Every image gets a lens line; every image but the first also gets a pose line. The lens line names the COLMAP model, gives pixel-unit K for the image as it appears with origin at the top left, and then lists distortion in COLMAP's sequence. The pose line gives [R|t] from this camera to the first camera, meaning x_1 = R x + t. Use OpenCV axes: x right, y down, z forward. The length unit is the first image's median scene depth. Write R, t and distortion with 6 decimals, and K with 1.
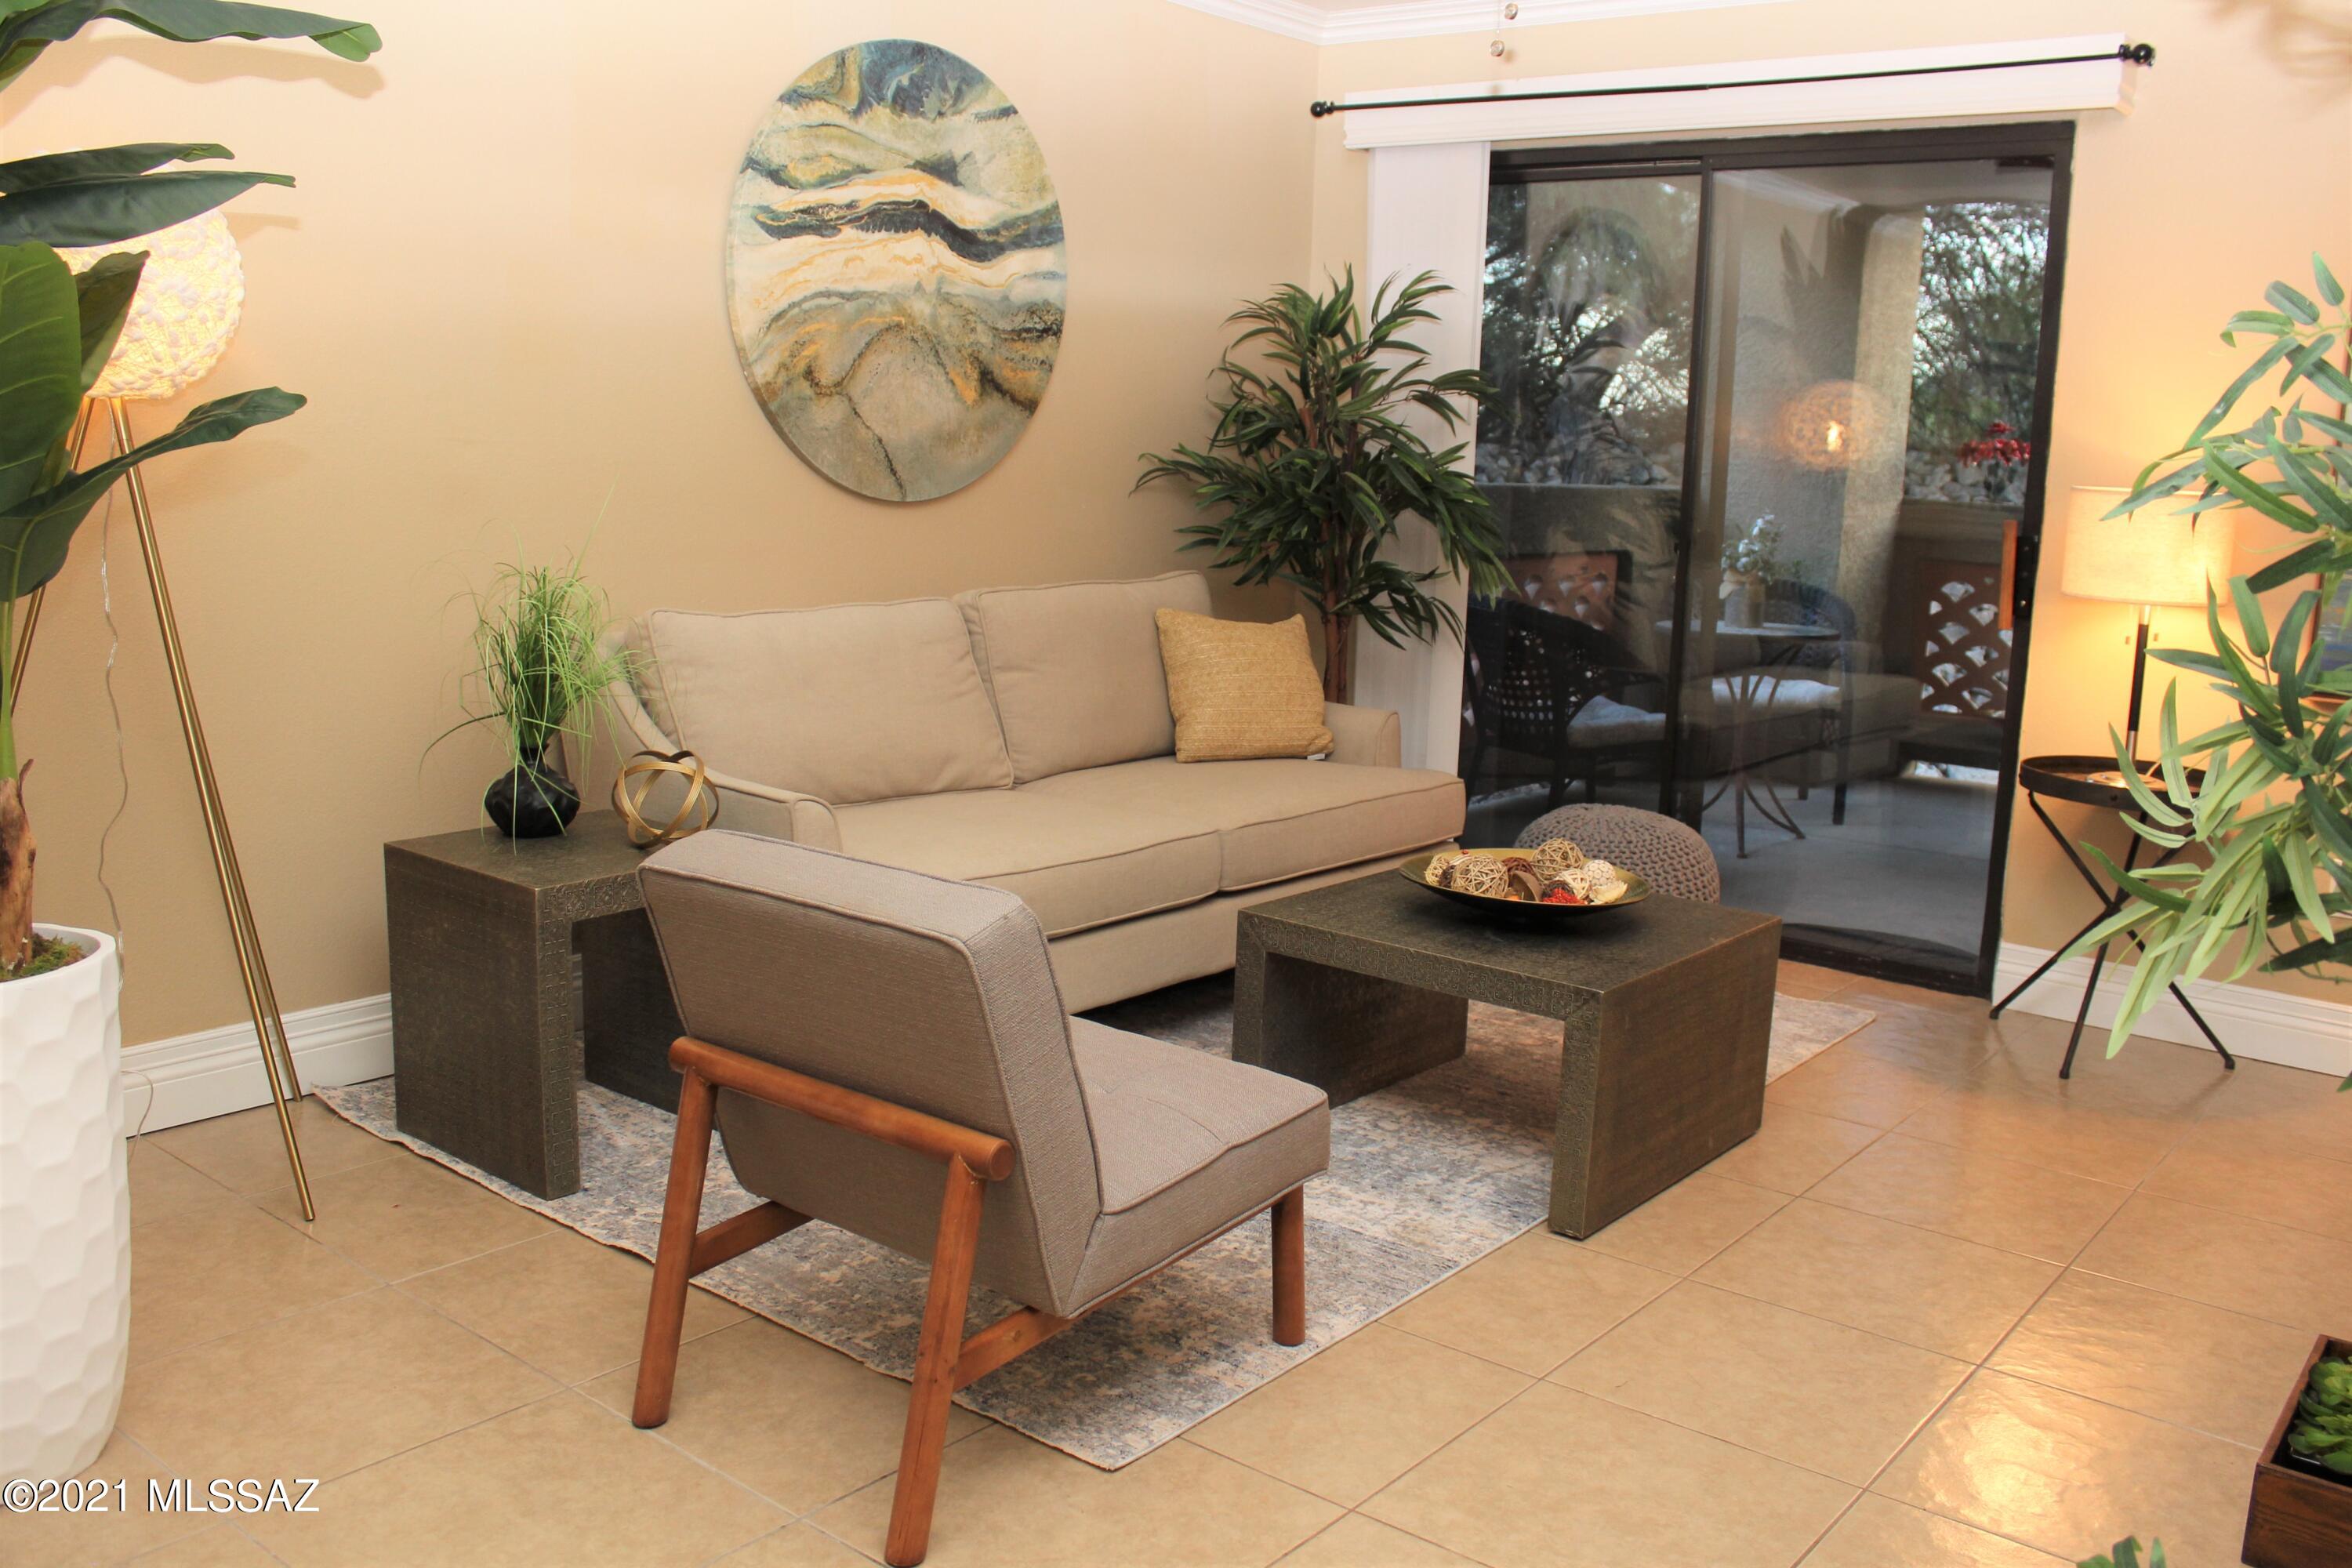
lens RADIAL K [[1980.1, 0, 1176.0], [0, 1980.1, 784.0], [0, 0, 1]] dist [-0.165920, 0.152955]
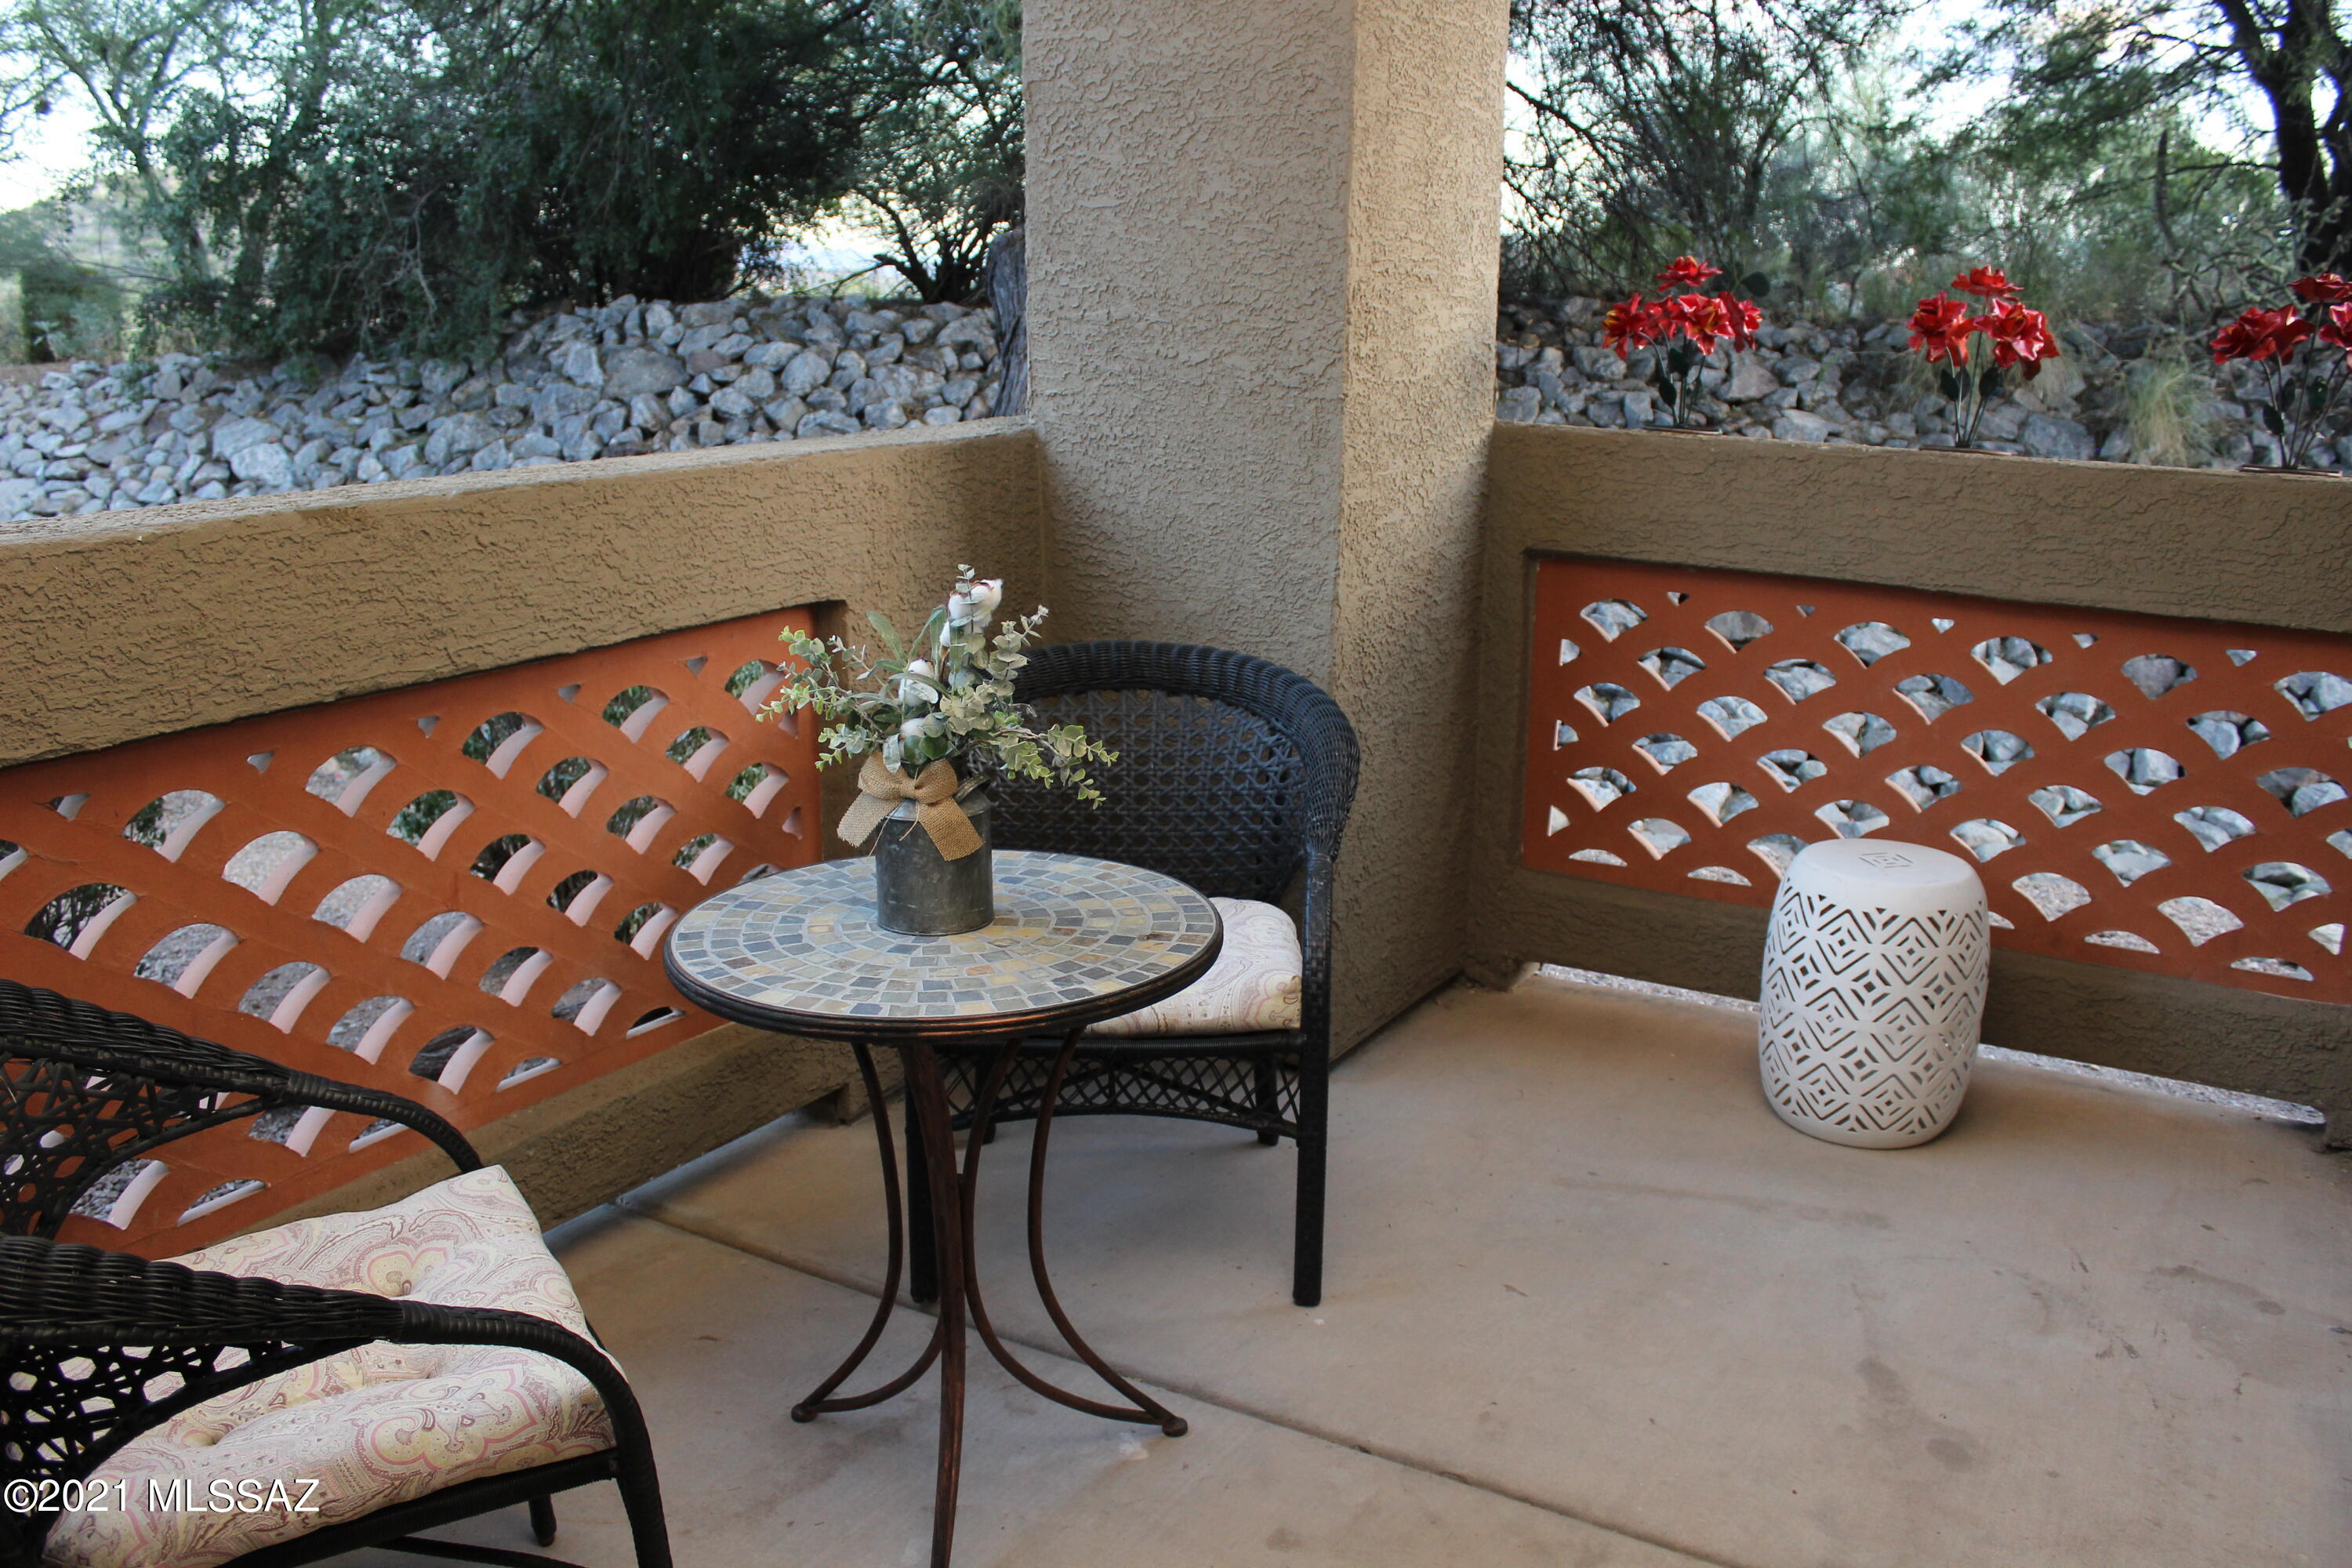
lens RADIAL K [[1980.1, 0, 1176.0], [0, 1980.1, 784.0], [0, 0, 1]] dist [-0.165920, 0.152955]
pose [[0.989160, -0.052214, 0.137245, 0.136239], [0.041498, 0.995946, 0.079813, -0.060909], [-0.140856, -0.073253, 0.987316, 0.317121]]
